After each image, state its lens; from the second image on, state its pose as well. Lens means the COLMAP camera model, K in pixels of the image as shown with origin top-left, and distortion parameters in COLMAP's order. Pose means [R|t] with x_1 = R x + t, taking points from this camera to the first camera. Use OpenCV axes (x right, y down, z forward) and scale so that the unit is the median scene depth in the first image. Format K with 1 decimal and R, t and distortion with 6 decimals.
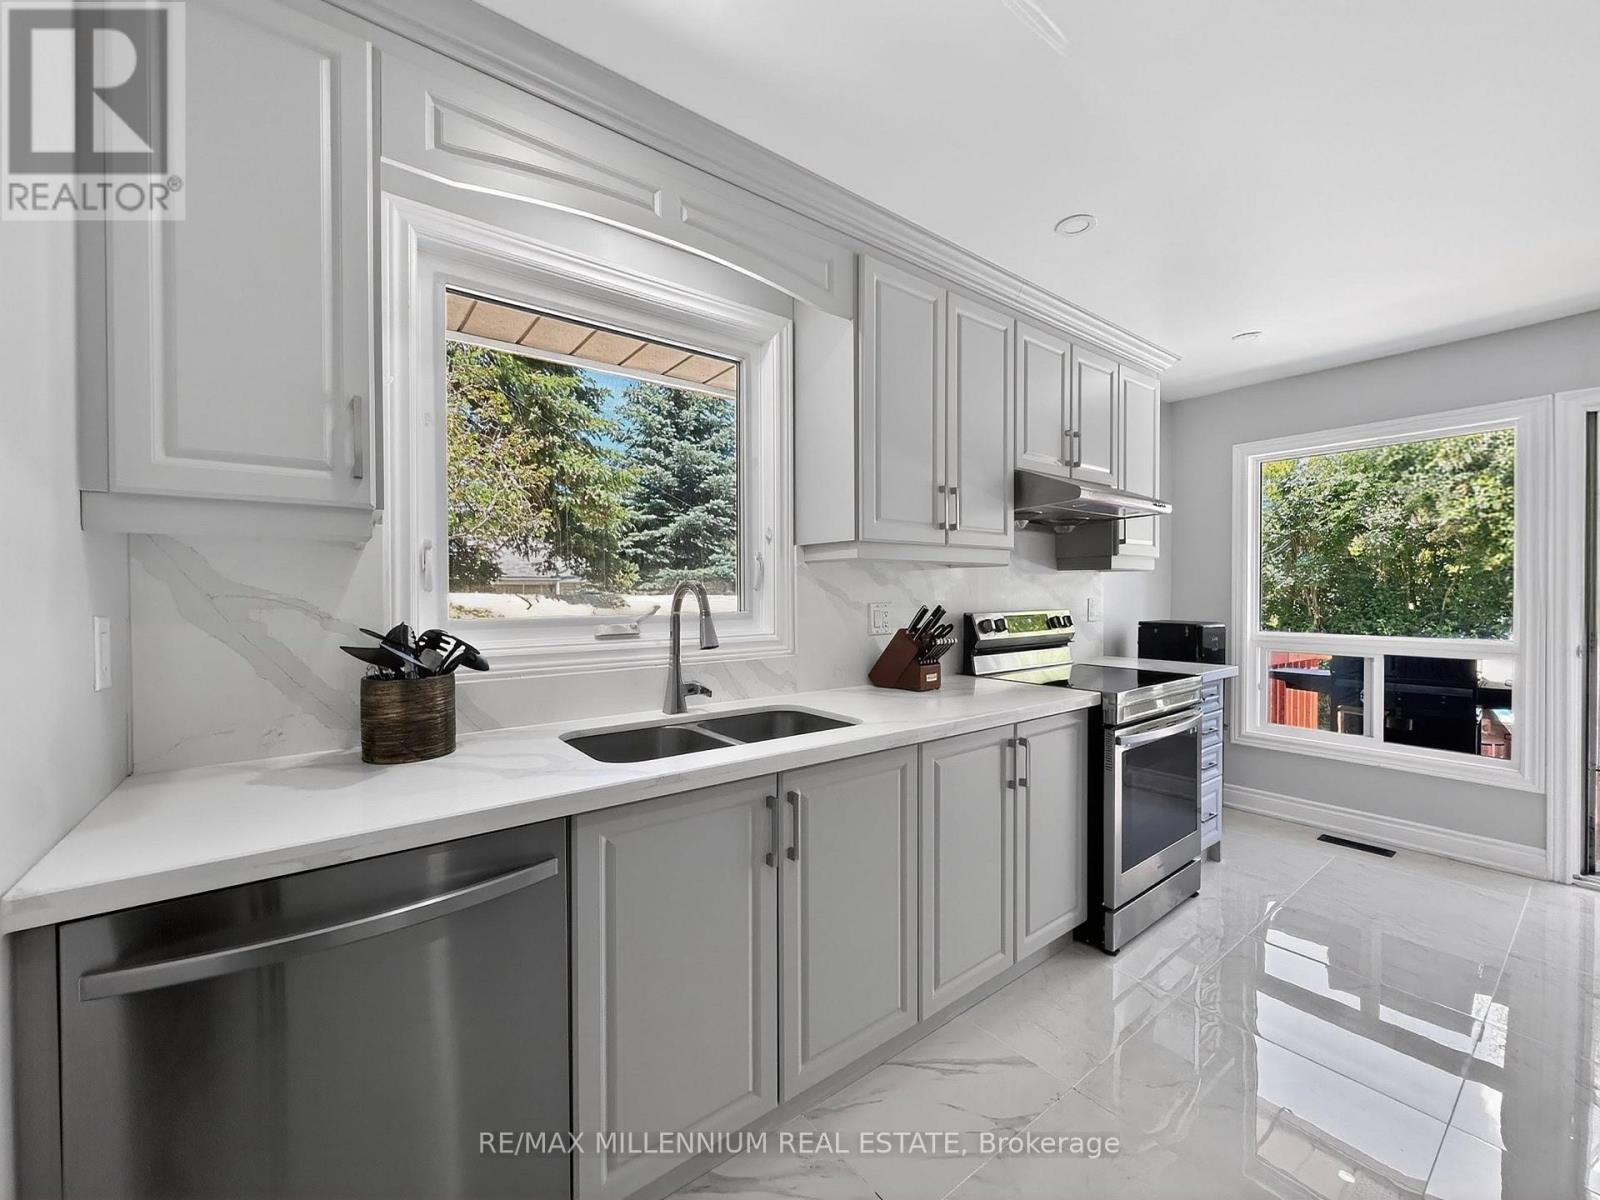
lens RADIAL K [[639.9, 0, 801.4], [0, 639.9, 597.5], [0, 0, 1]] dist [0.000003, 0.000008]
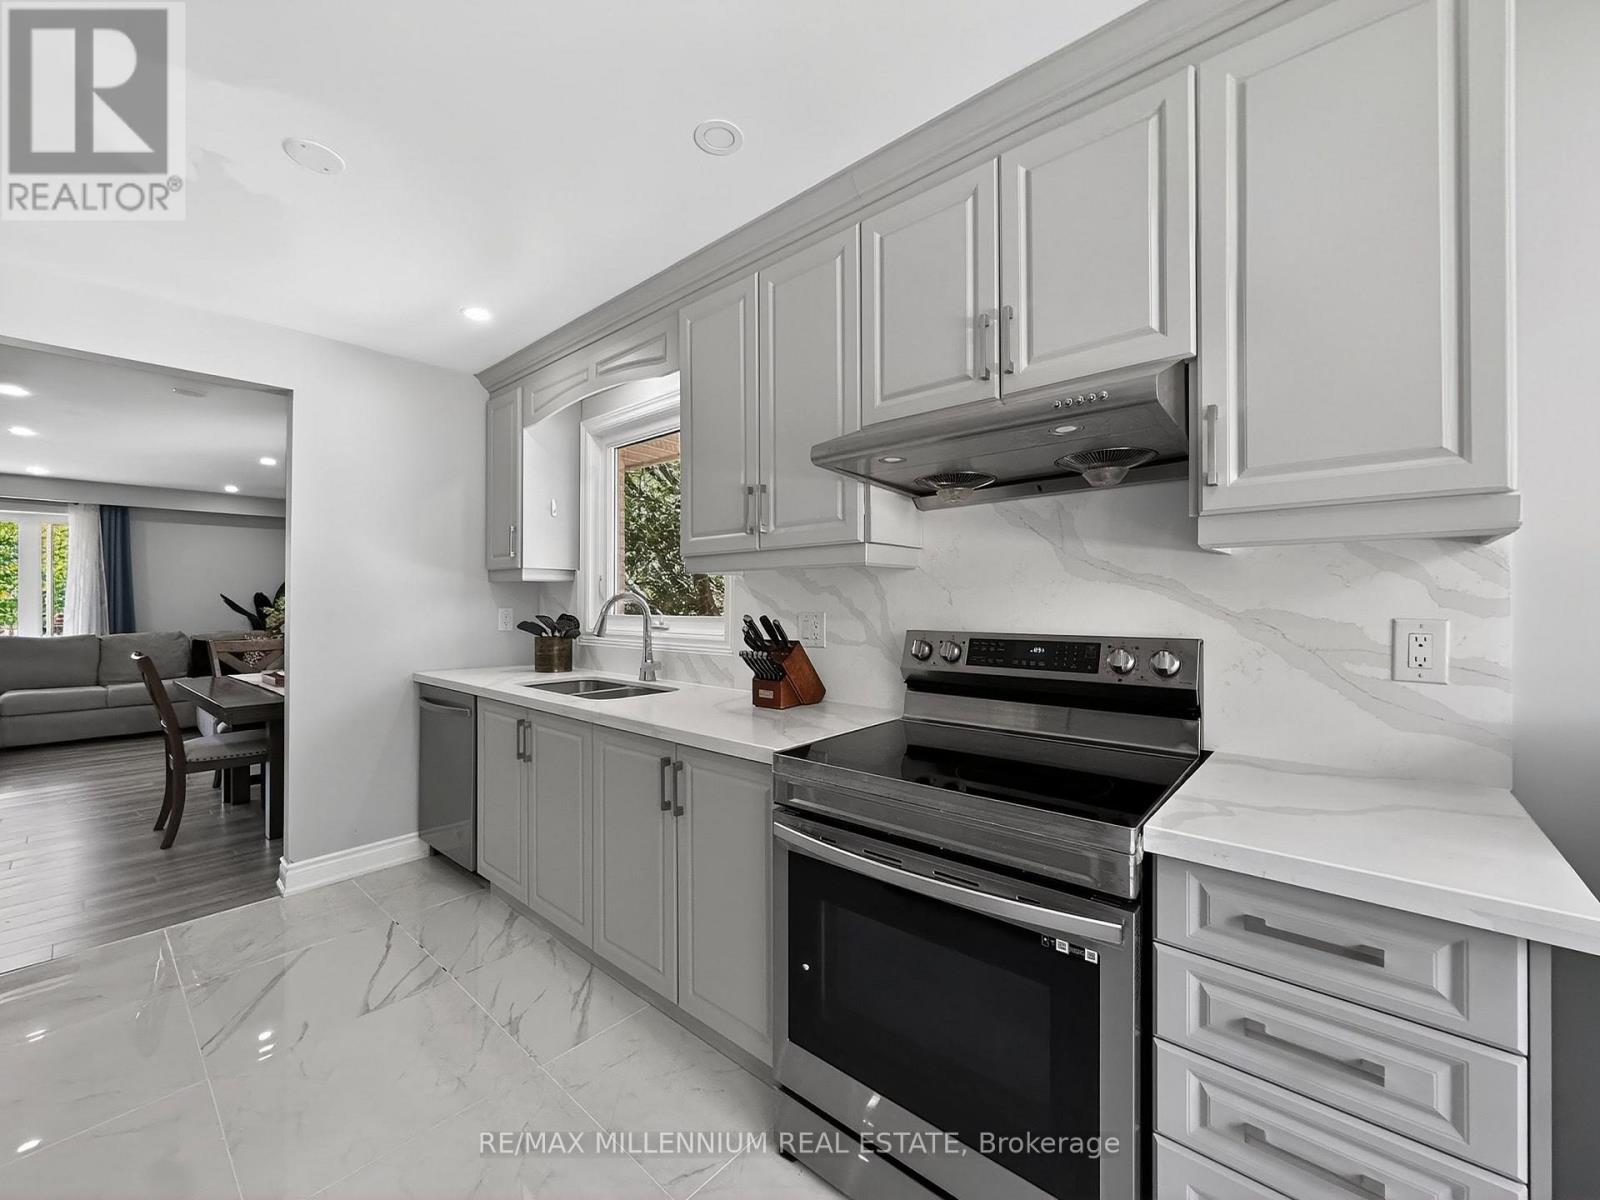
lens RADIAL K [[639.9, 0, 799.9], [0, 639.9, 599.1], [0, 0, 1]] dist [0.000003, 0.000008]
pose [[0.202739, 0.004656, -0.979222, 1.010544], [-0.003867, 0.999985, 0.003954, -0.014773], [0.979225, 0.002985, 0.202754, 0.781813]]
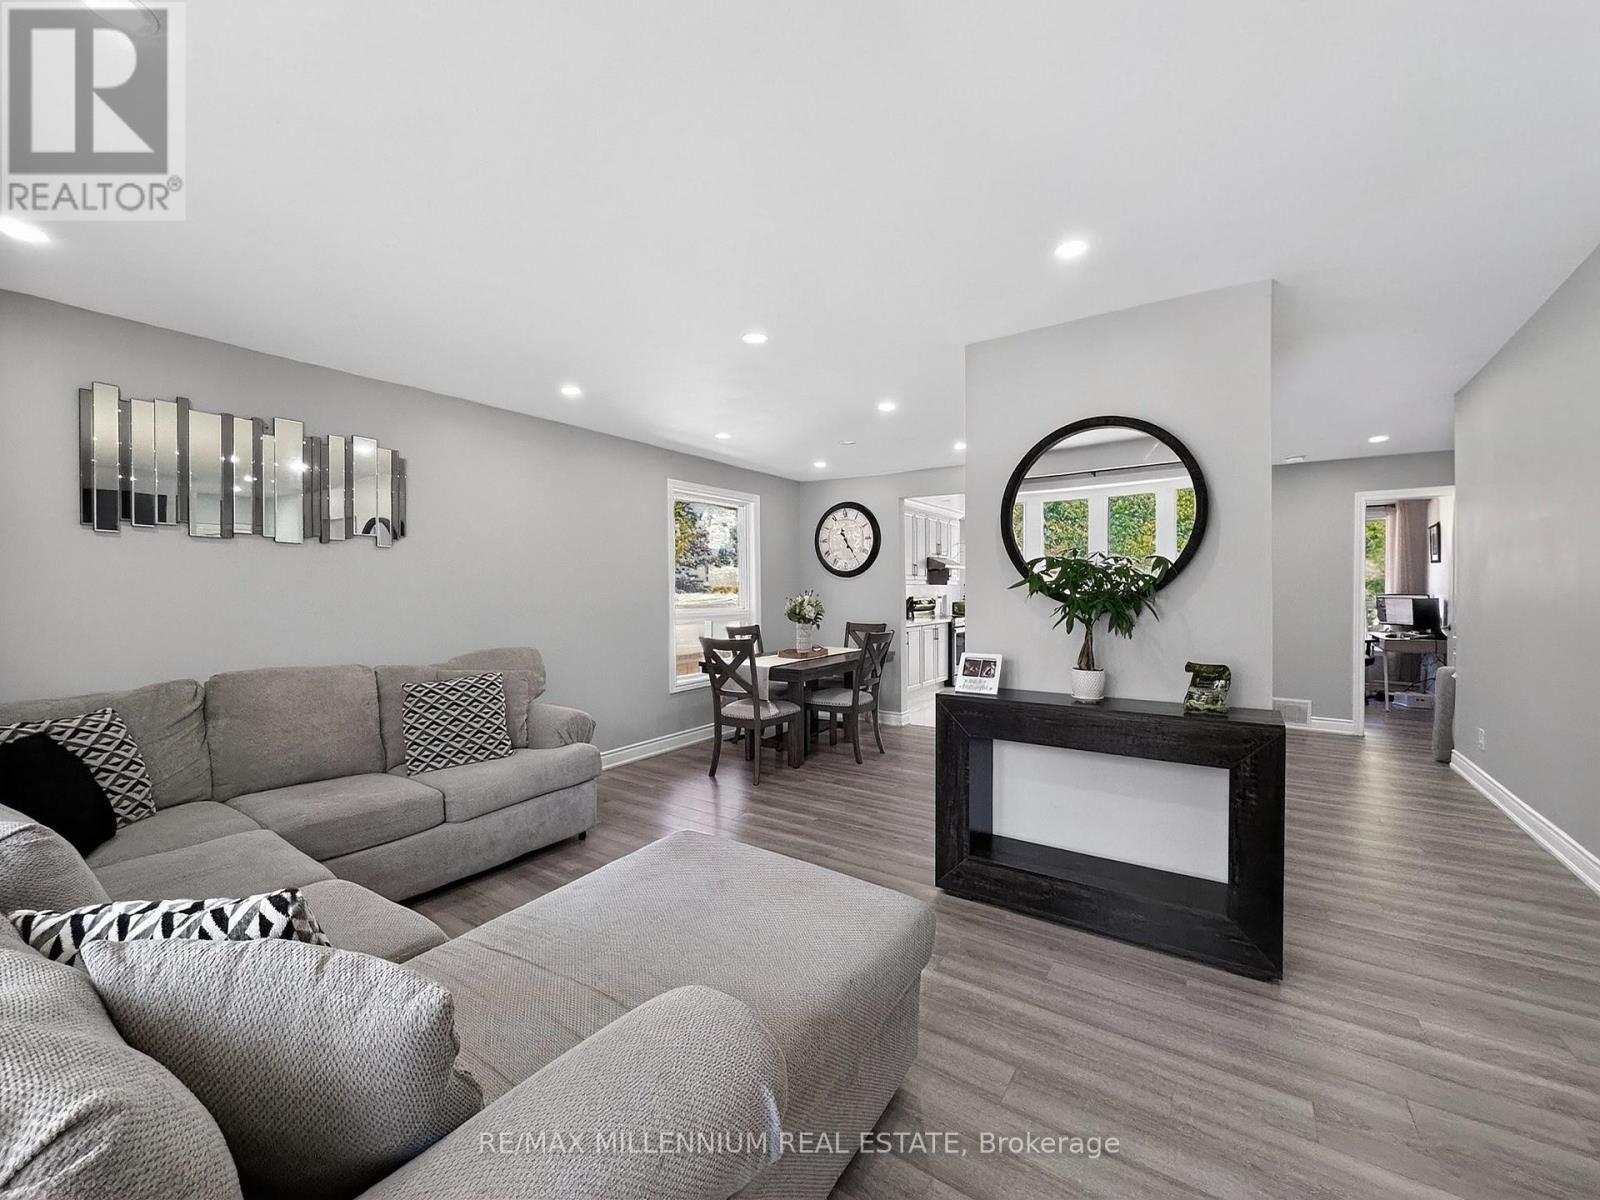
lens RADIAL K [[639.9, 0, 799.7], [0, 639.9, 595.9], [0, 0, 1]] dist [0.000003, 0.000008]
pose [[0.948937, 0.000803, 0.315465, -1.567969], [-0.000976, 0.999999, 0.000392, 0.006868], [-0.315465, -0.000680, 0.948937, -2.290697]]
